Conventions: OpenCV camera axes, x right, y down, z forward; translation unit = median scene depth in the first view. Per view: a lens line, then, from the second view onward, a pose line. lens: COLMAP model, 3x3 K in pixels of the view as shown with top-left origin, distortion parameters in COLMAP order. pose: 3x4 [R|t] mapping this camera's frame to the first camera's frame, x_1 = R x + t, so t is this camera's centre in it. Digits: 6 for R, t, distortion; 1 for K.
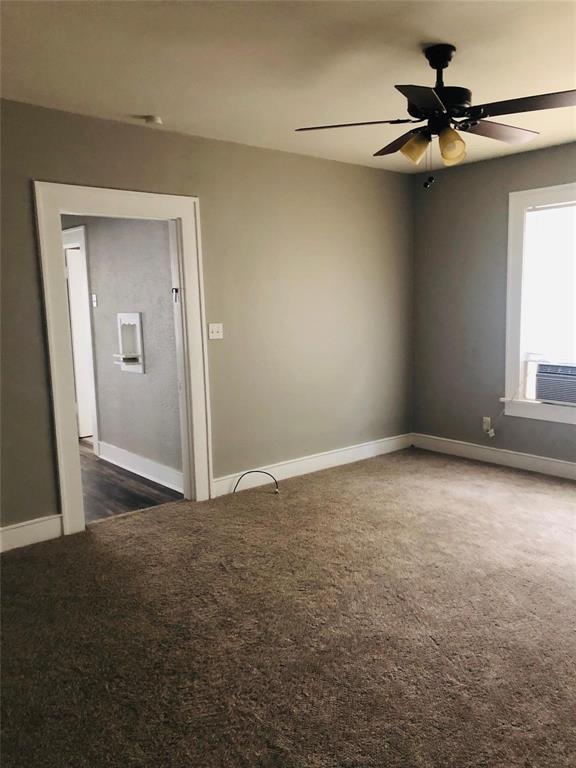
lens RADIAL K [[635.3, 0, 288.0], [0, 635.3, 384.0], [0, 0, 1]] dist [-0.002007, -0.011143]
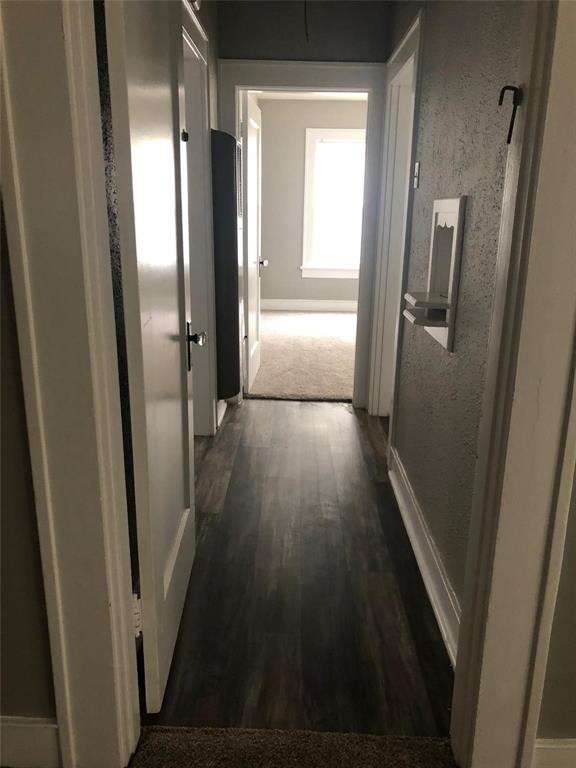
lens RADIAL K [[635.3, 0, 288.0], [0, 635.3, 384.0], [0, 0, 1]] dist [-0.002007, -0.011143]
pose [[0.762413, 0.218267, -0.609168, -0.053865], [-0.132746, 0.974129, 0.182894, -0.057213], [0.633328, -0.058576, 0.771663, 0.622305]]
